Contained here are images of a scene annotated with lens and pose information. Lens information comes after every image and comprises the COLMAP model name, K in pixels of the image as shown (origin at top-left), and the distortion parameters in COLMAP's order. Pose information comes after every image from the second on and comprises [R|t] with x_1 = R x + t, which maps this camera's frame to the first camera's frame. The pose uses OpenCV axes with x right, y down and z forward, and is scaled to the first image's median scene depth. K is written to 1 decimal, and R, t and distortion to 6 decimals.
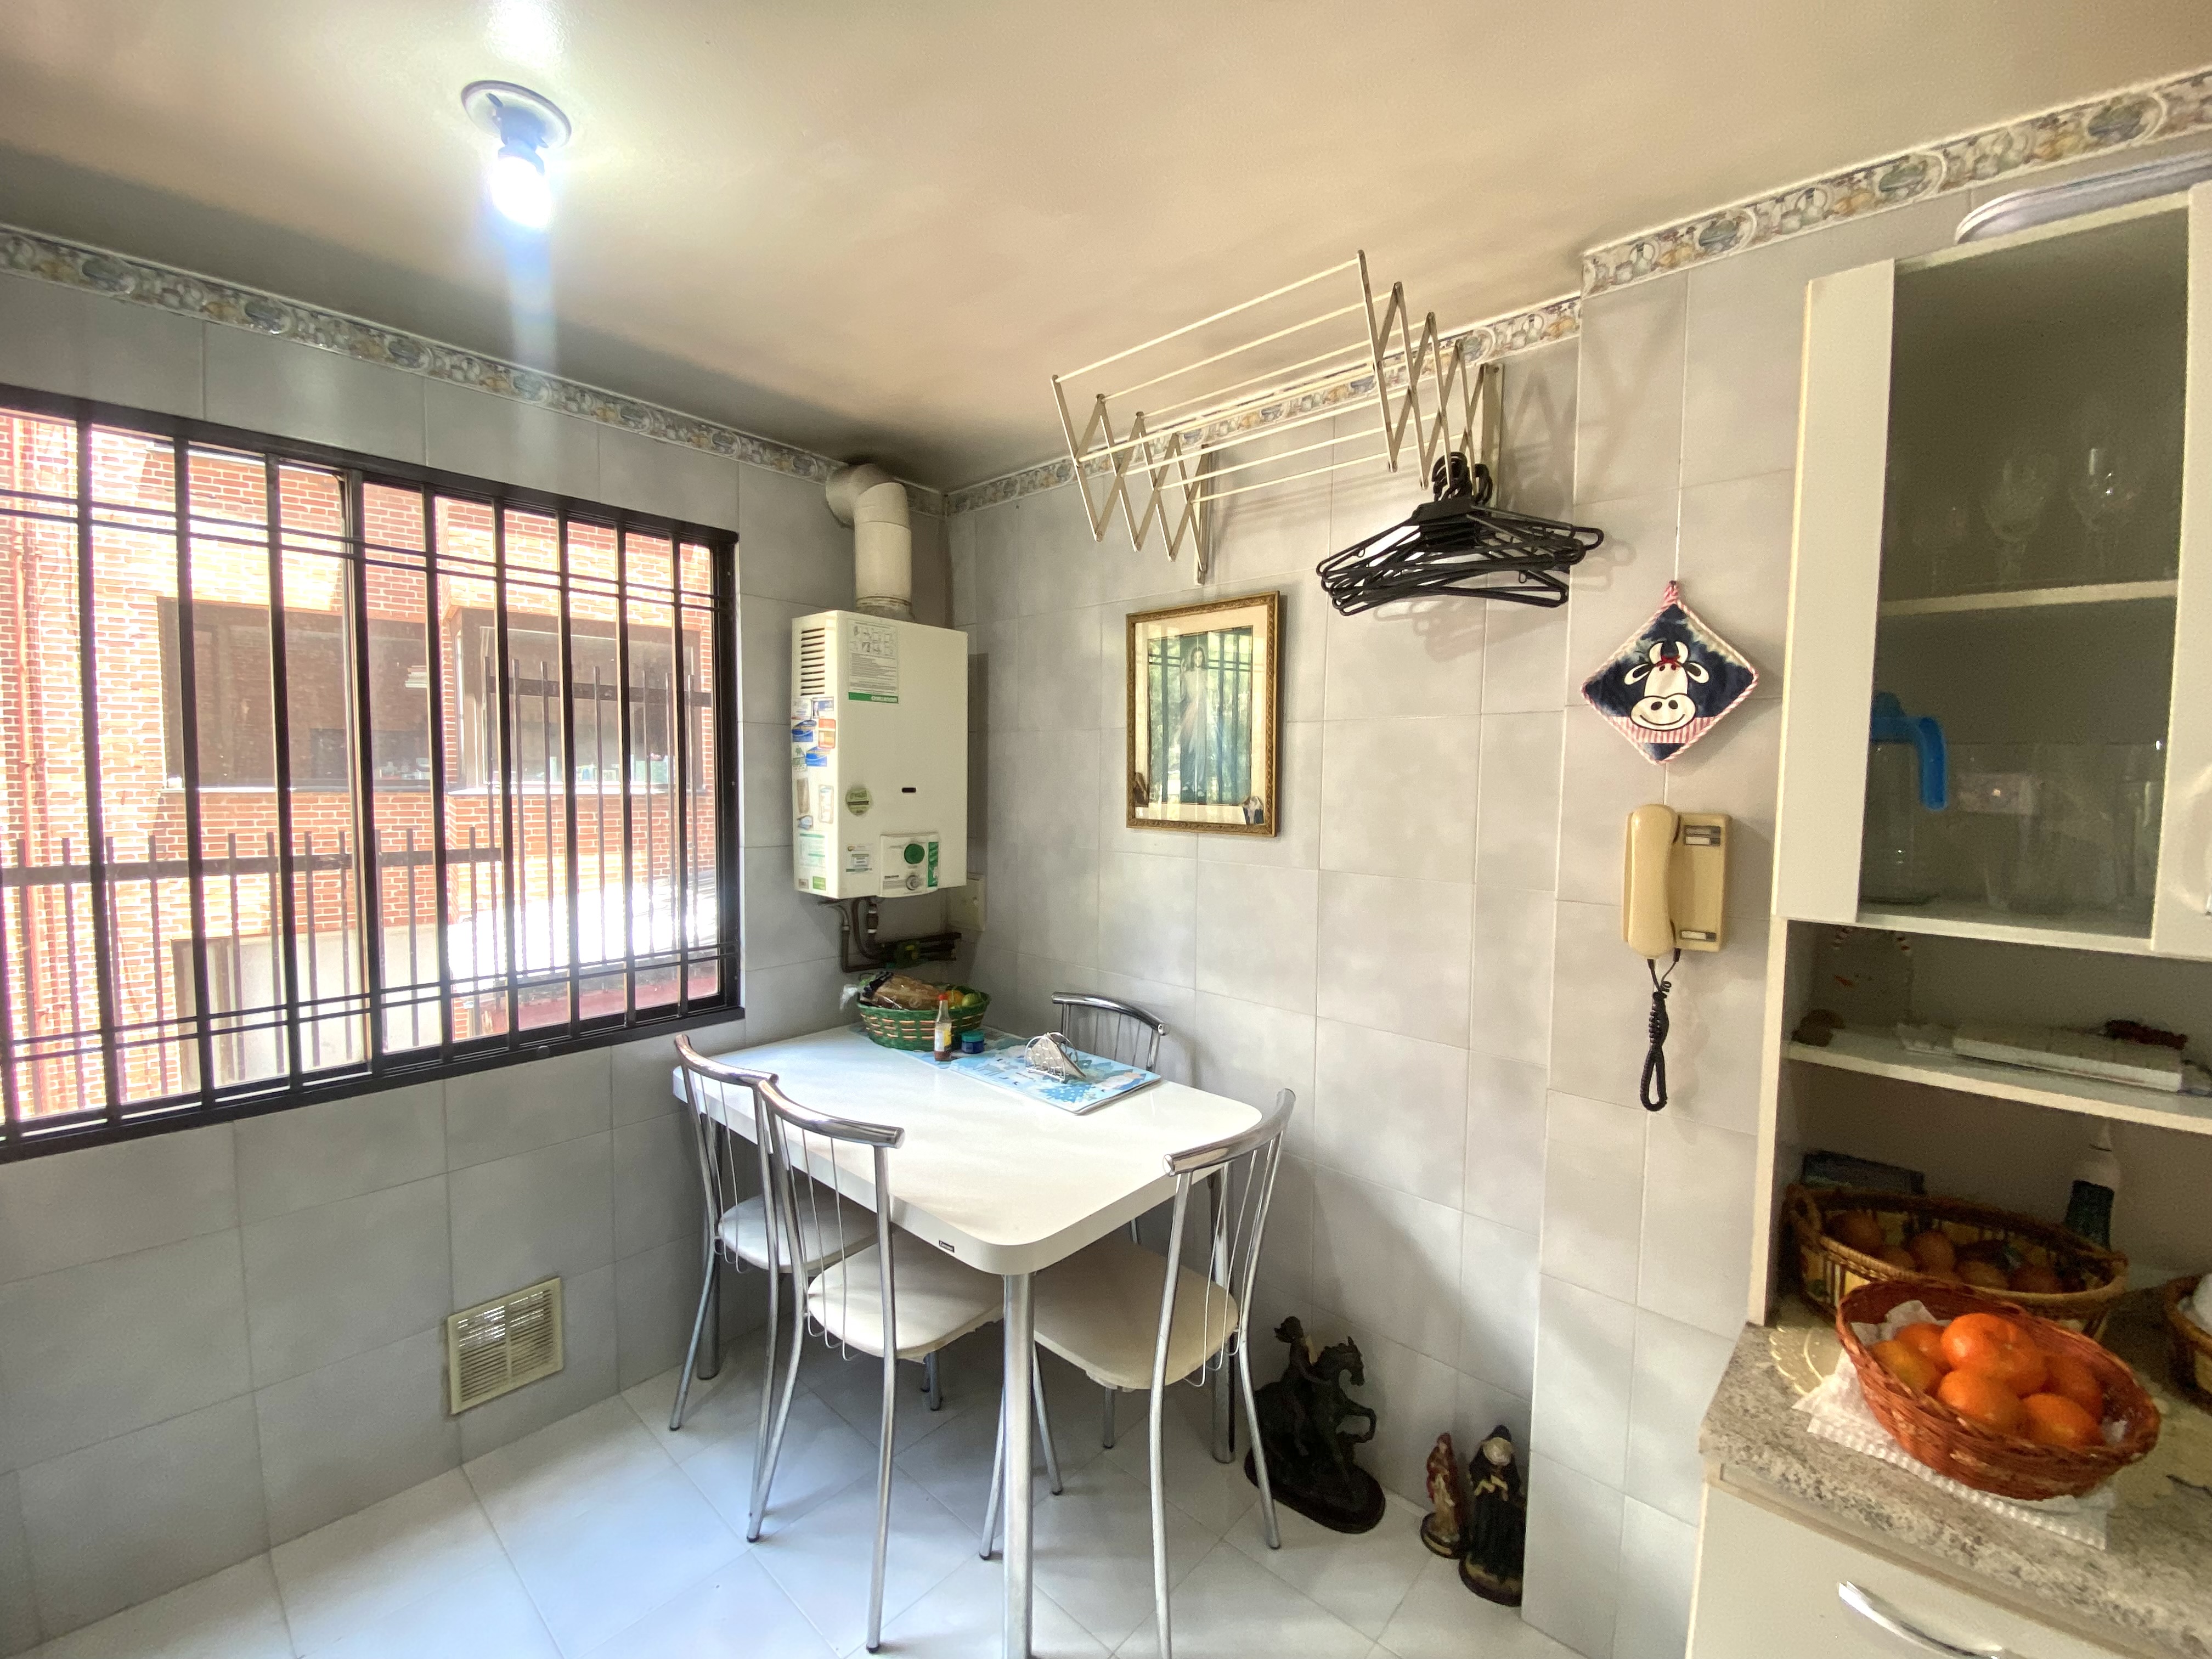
lens RADIAL K [[925.0, 0, 1091.7], [0, 925.0, 826.3], [0, 0, 1]] dist [0.004008, -0.001948]
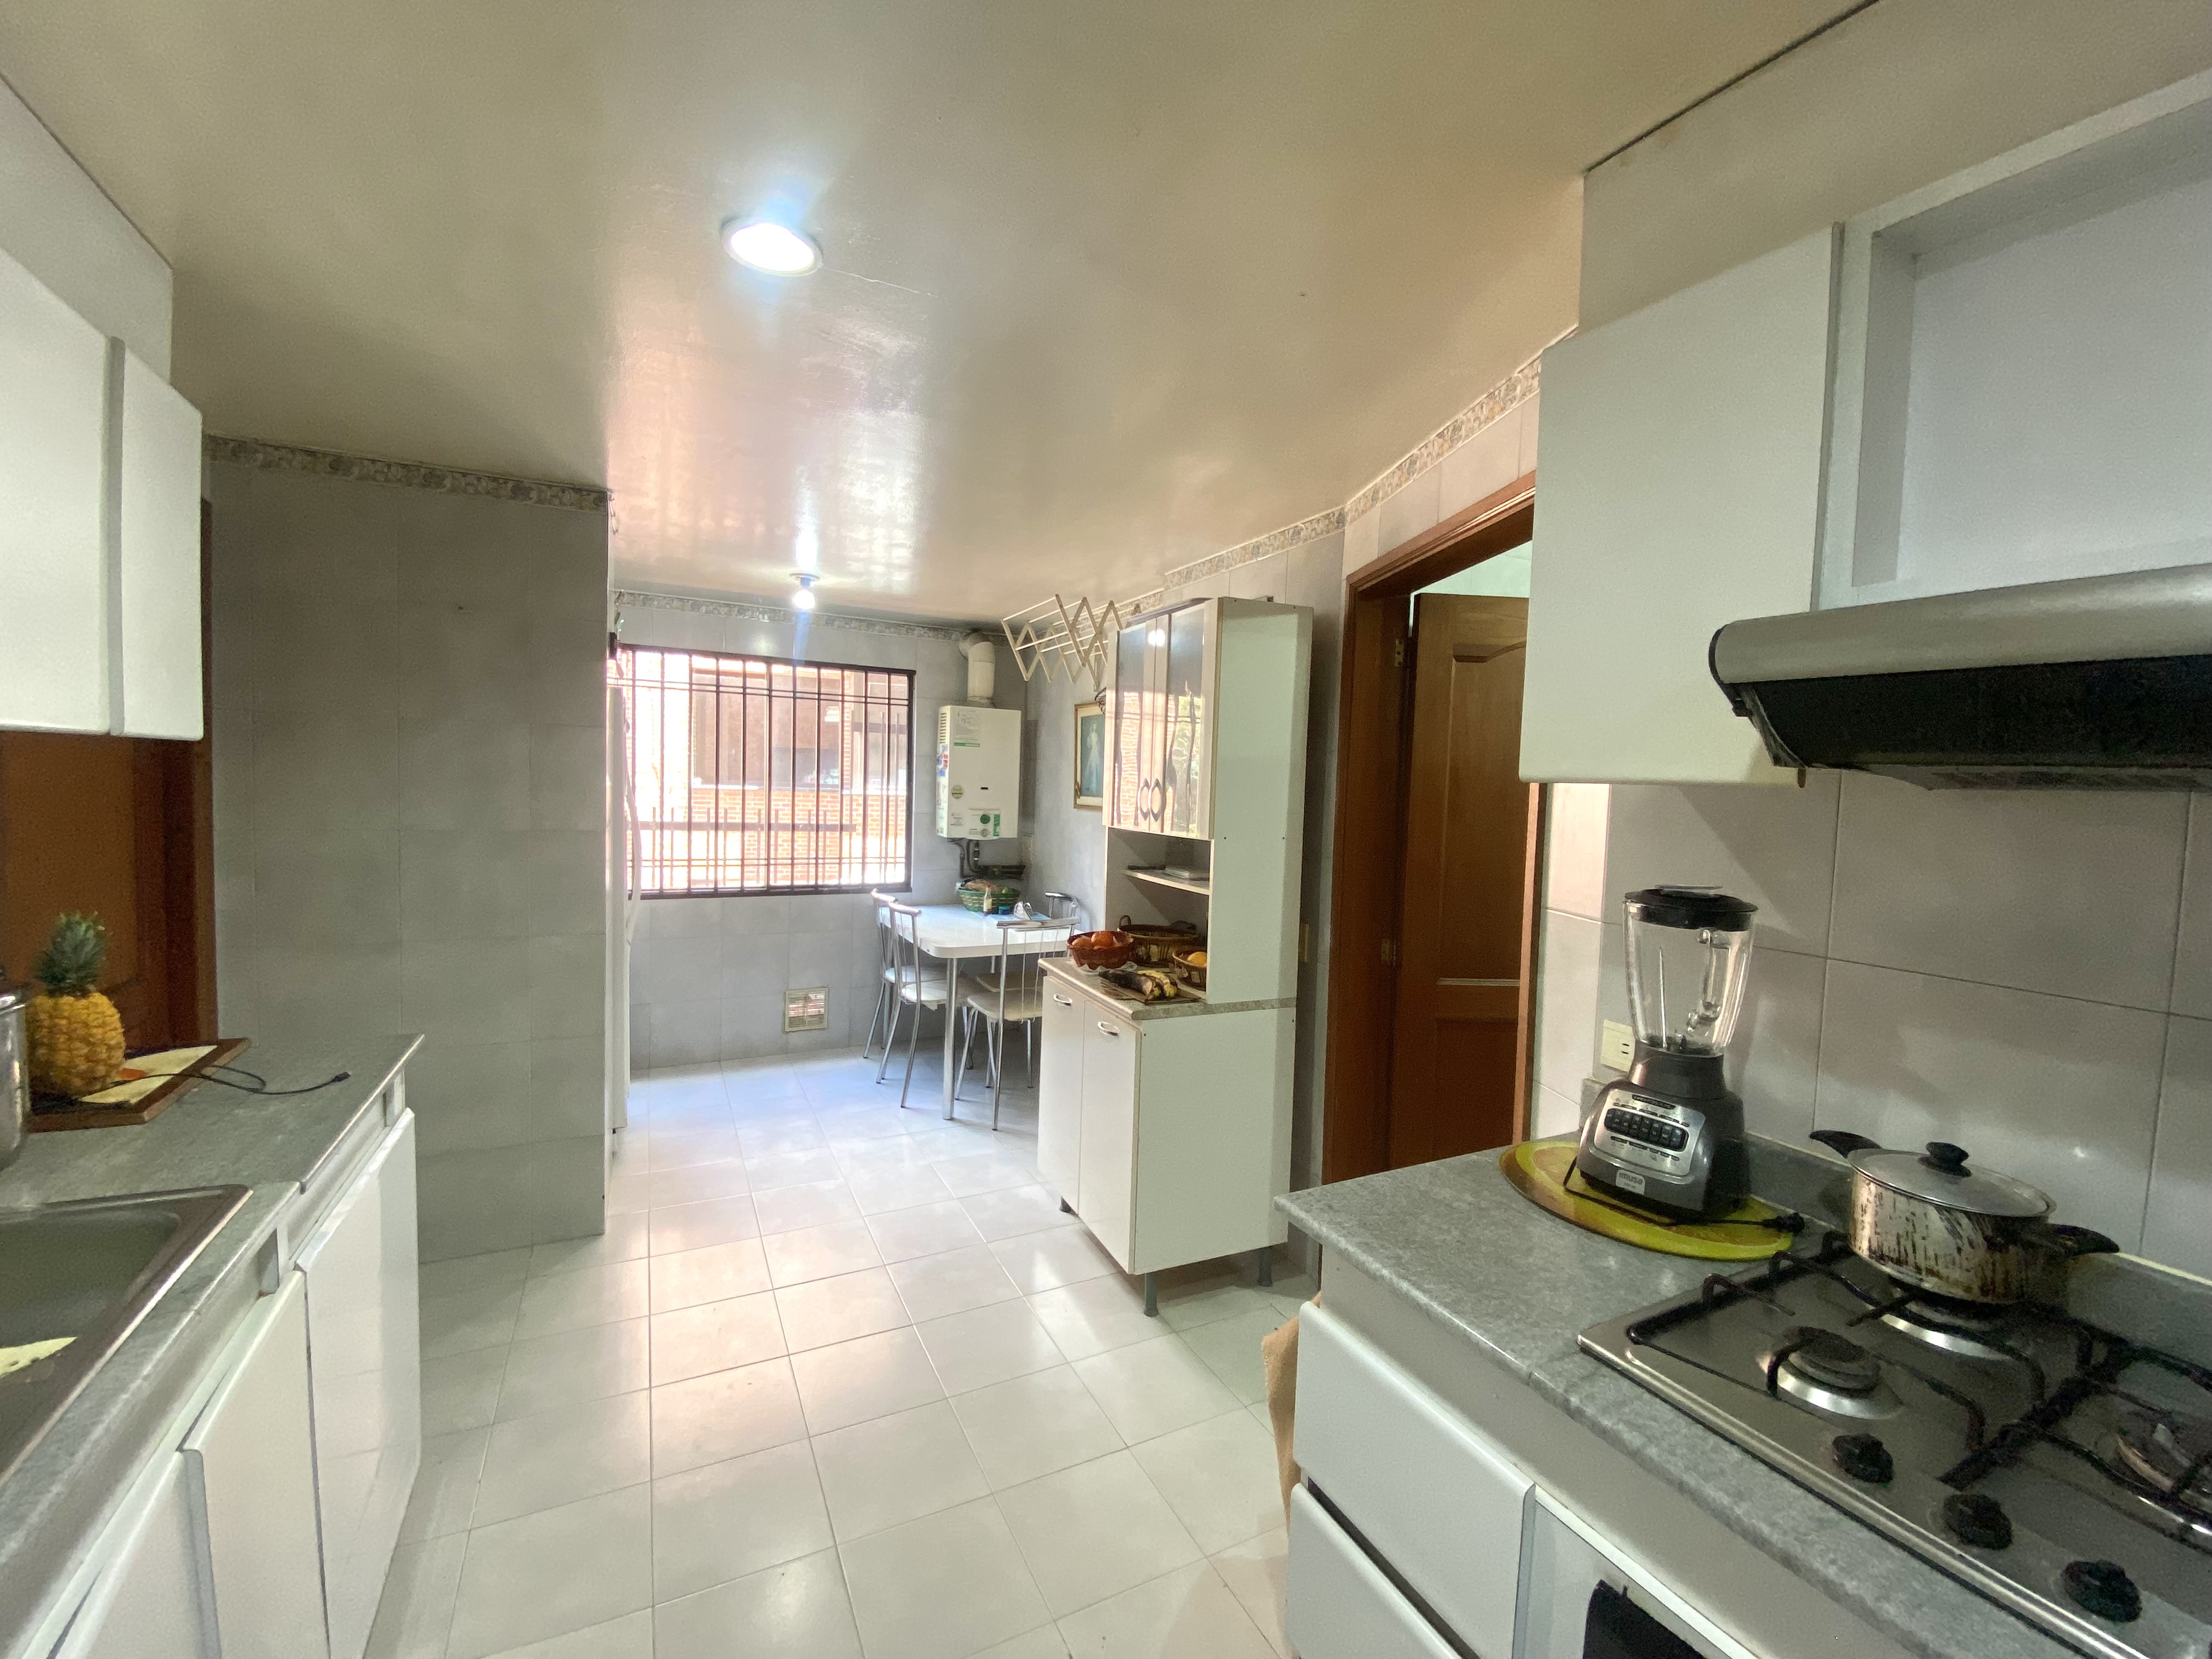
lens RADIAL K [[925.0, 0, 1115.1], [0, 925.0, 833.5], [0, 0, 1]] dist [0.004008, -0.001948]
pose [[0.935137, 0.044908, -0.351427, 0.821372], [-0.051468, 0.998631, -0.009340, 0.067000], [0.350527, 0.026821, 0.936169, -0.855570]]
